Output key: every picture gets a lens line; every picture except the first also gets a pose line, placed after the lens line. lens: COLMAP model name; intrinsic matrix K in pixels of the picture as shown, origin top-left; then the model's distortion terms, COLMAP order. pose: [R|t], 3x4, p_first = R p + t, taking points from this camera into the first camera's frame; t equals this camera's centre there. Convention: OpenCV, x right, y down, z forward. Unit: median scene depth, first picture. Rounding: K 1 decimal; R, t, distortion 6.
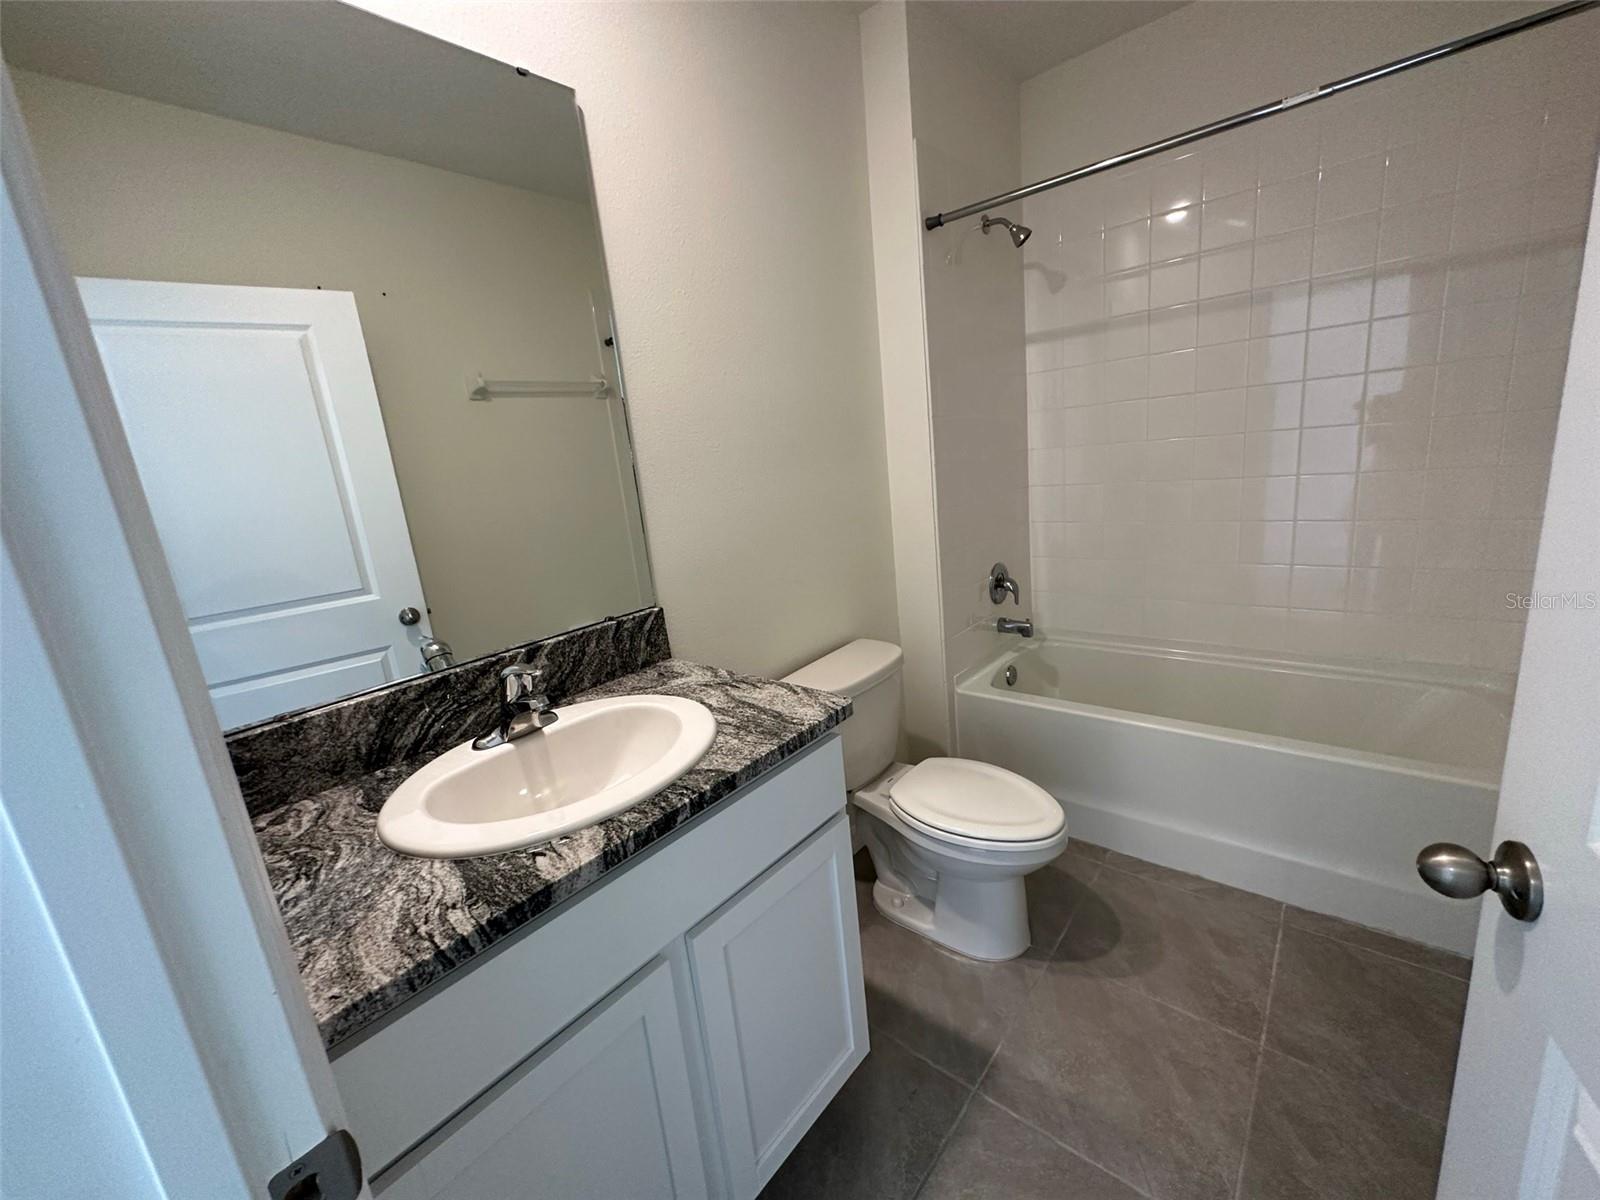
lens RADIAL K [[642.4, 0, 803.5], [0, 642.4, 601.6], [0, 0, 1]] dist [0.000066, 0.000427]
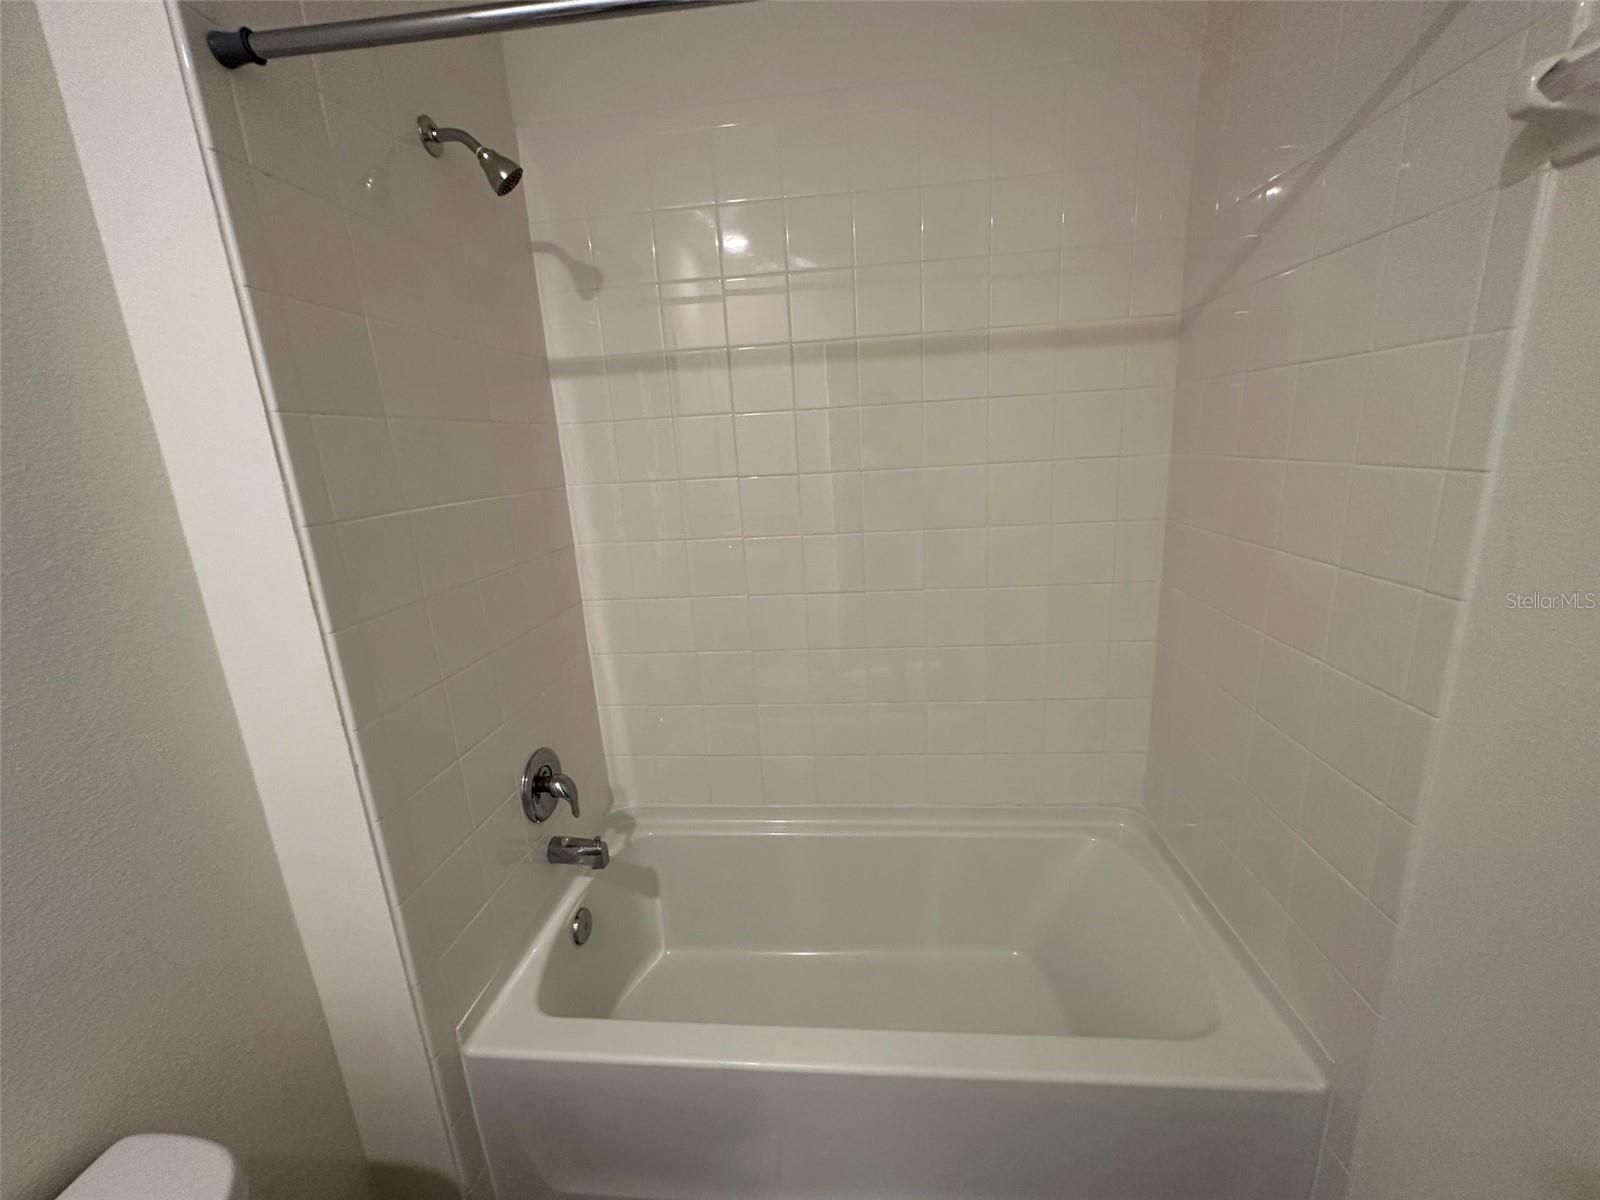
lens RADIAL K [[642.4, 0, 806.3], [0, 642.4, 595.1], [0, 0, 1]] dist [0.000066, 0.000427]
pose [[0.815681, -0.080847, 0.572824, 0.184525], [0.104173, 0.994527, -0.007974, -0.168983], [-0.569045, 0.066177, 0.819639, 0.389817]]
